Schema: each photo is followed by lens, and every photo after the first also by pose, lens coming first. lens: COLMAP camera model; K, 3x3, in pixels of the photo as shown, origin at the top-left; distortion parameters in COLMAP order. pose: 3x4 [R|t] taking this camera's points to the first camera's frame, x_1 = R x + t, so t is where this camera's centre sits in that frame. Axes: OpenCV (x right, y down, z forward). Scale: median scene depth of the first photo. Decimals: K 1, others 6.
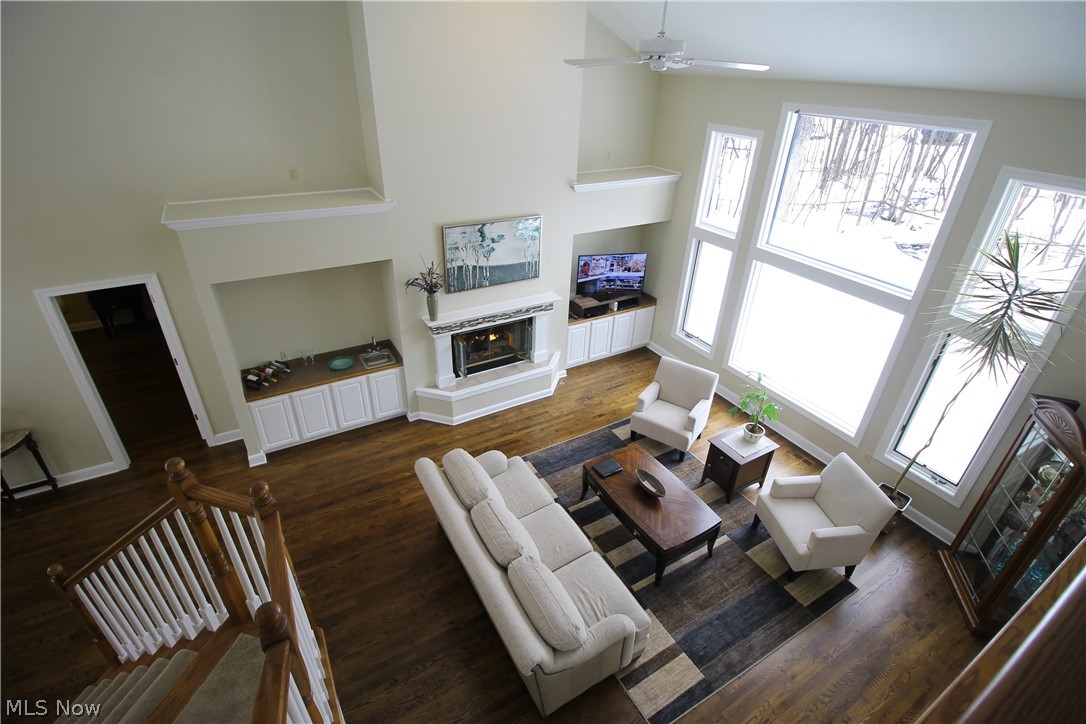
lens RADIAL K [[505.4, 0, 542.4], [0, 505.4, 351.8], [0, 0, 1]] dist [-0.000001, -0.013142]
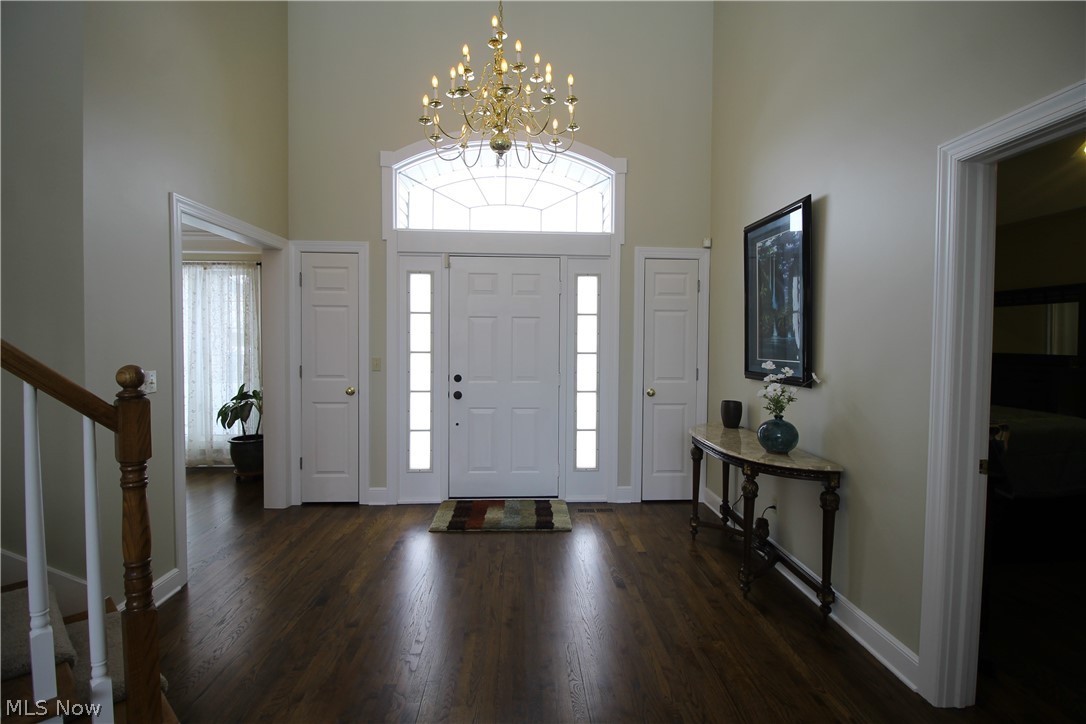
lens RADIAL K [[505.4, 0, 542.4], [0, 505.4, 351.8], [0, 0, 1]] dist [-0.000001, -0.013142]
pose [[-0.458563, -0.008771, -0.888619, -0.362713], [-0.450151, 0.864462, 0.223764, 0.061315], [0.766214, 0.502622, -0.400359, 0.735320]]
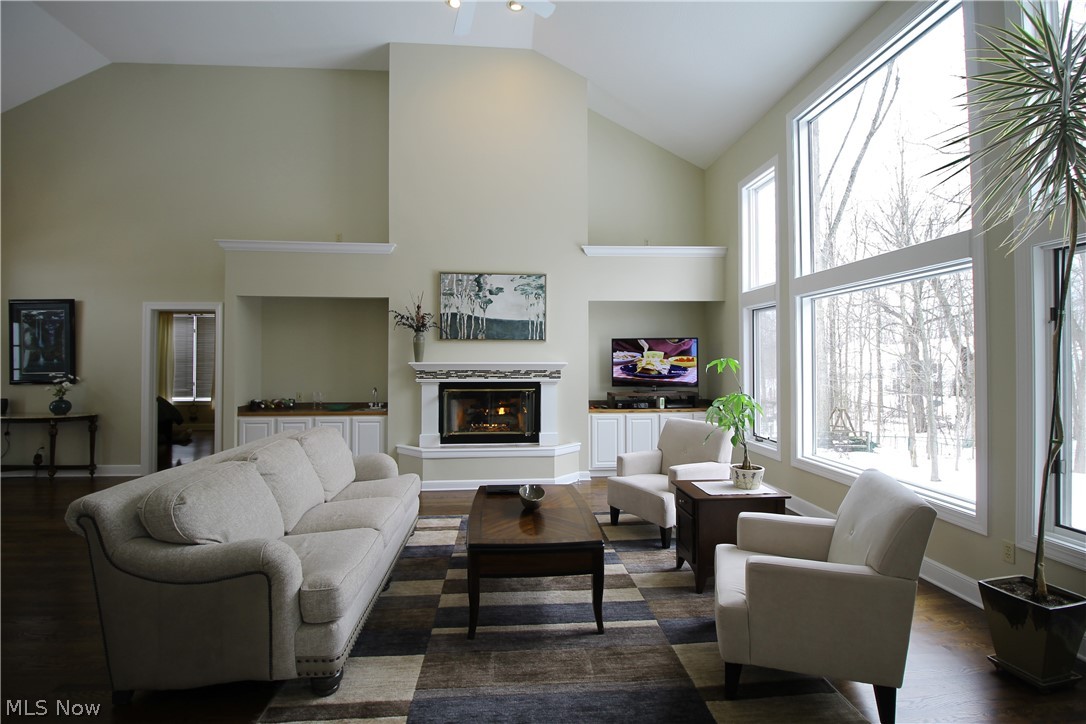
lens RADIAL K [[505.4, 0, 542.4], [0, 505.4, 351.8], [0, 0, 1]] dist [-0.000001, -0.013142]
pose [[0.901881, -0.037490, -0.430355, 0.408187], [-0.184056, 0.867928, -0.461329, 0.315259], [0.390813, 0.495274, 0.775867, 0.312756]]
